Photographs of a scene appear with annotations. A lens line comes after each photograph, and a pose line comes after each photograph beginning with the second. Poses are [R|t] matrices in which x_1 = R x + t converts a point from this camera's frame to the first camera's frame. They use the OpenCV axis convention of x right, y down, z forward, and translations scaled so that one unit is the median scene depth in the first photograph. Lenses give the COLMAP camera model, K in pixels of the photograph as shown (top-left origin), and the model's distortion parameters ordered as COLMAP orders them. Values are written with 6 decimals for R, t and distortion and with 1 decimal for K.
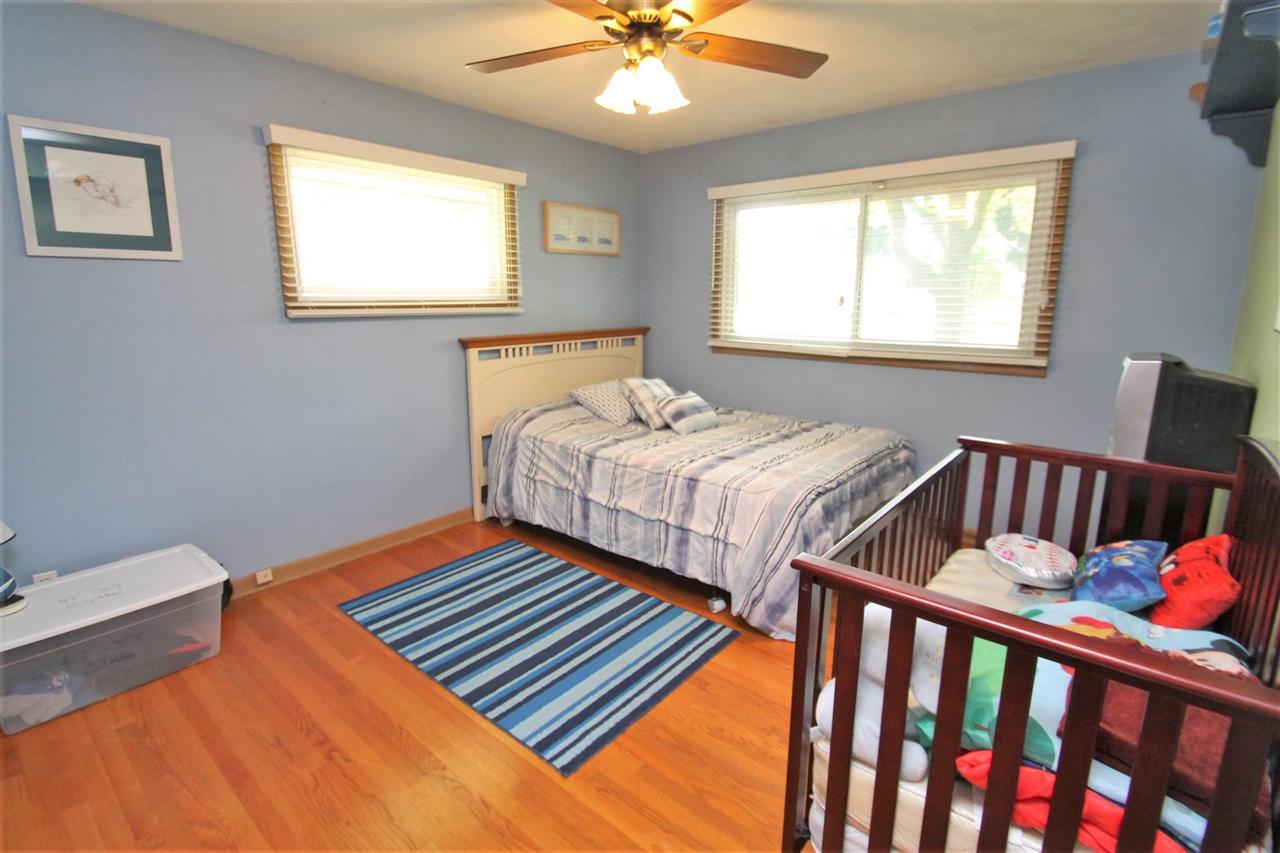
lens RADIAL K [[624.0, 0, 614.5], [0, 624.0, 404.2], [0, 0, 1]] dist [0.010012, -0.016495]
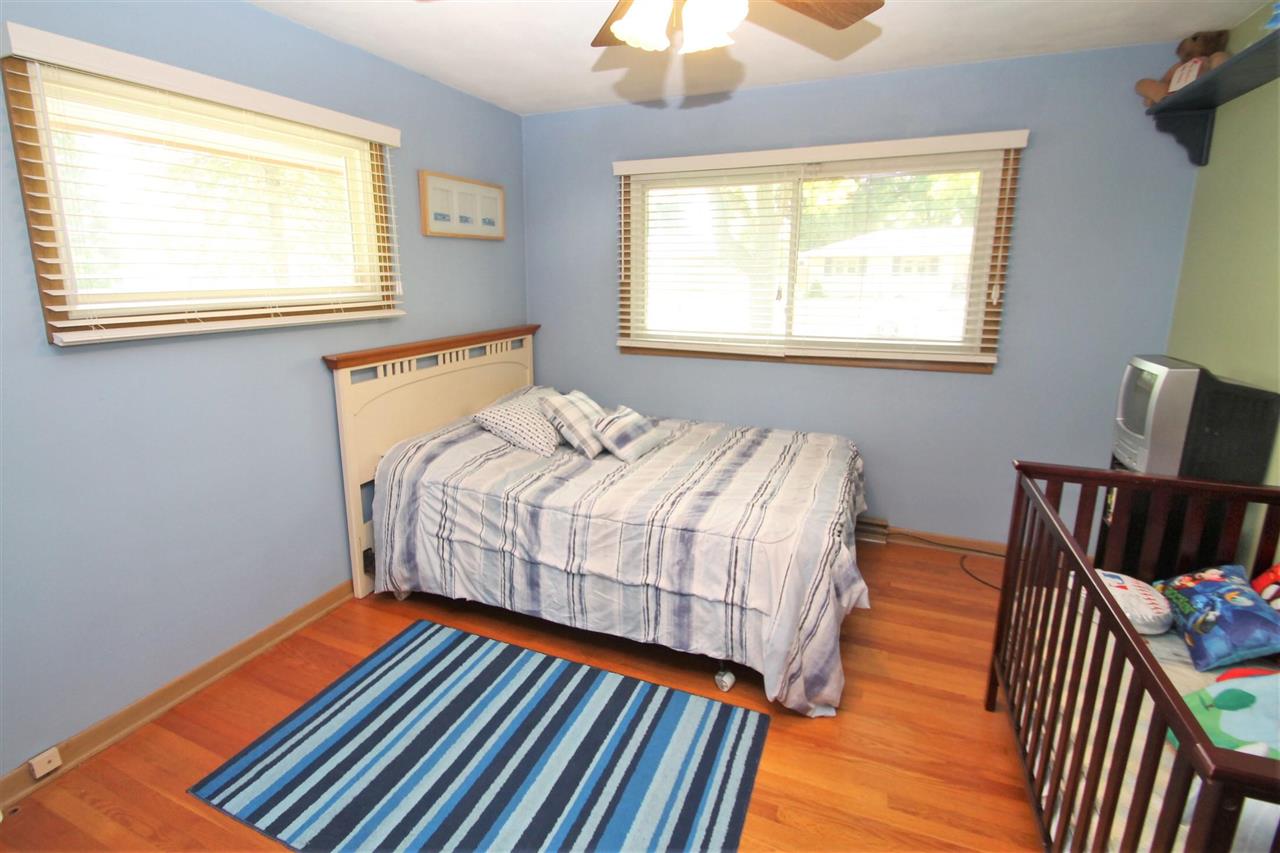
lens RADIAL K [[635.5, 0, 607.3], [0, 635.5, 400.7], [0, 0, 1]] dist [0.024654, -0.030765]
pose [[0.952123, -0.064717, 0.298788, -0.181617], [0.056762, 0.997766, 0.035236, -0.070137], [-0.300401, -0.016589, 0.953669, 0.226254]]
